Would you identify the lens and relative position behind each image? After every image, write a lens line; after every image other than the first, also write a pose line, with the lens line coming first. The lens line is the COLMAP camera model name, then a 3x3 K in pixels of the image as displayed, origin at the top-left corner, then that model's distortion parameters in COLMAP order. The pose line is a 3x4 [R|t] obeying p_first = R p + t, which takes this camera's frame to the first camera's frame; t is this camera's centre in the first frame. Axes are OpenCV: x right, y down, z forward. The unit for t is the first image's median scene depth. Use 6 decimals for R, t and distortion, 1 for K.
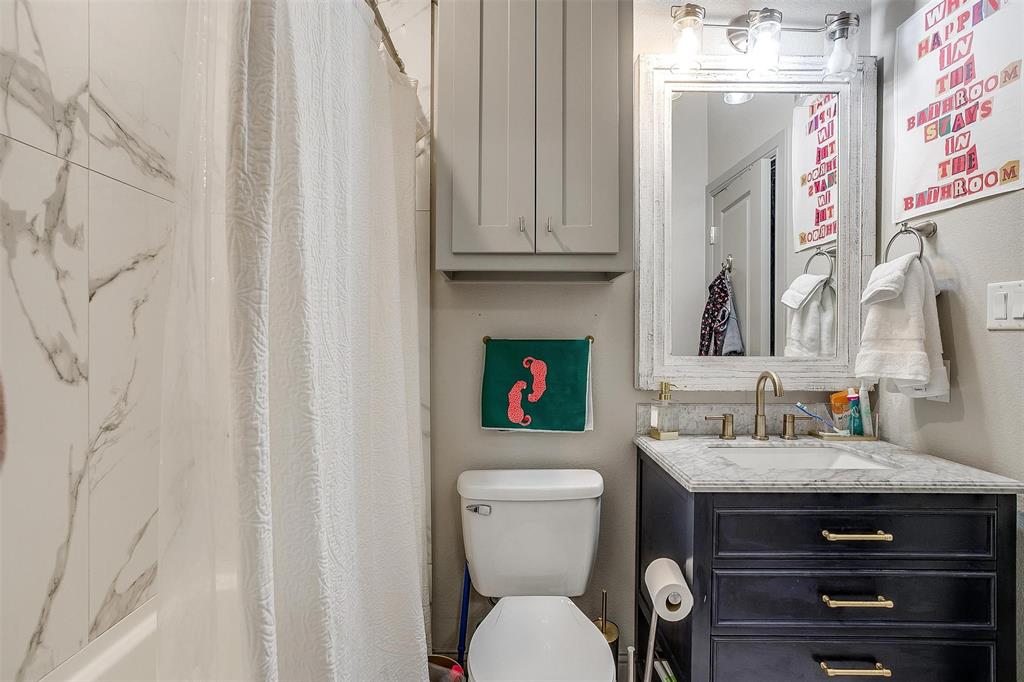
lens RADIAL K [[493.4, 0, 489.7], [0, 493.4, 340.1], [0, 0, 1]] dist [-0.002562, 0.000672]
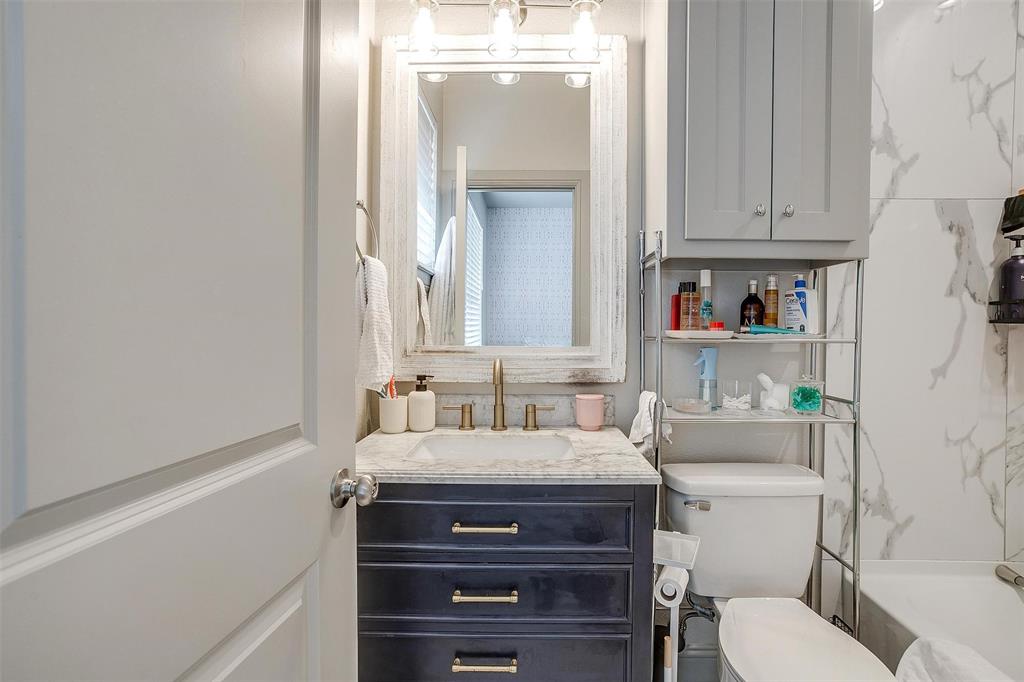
lens RADIAL K [[493.4, 0, 507.2], [0, 493.4, 339.3], [0, 0, 1]] dist [-0.002562, 0.000672]
pose [[0.999796, -0.001127, -0.020154, 0.583126], [0.001430, 0.999886, 0.015058, 0.005354], [0.020135, -0.015083, 0.999683, 0.024721]]
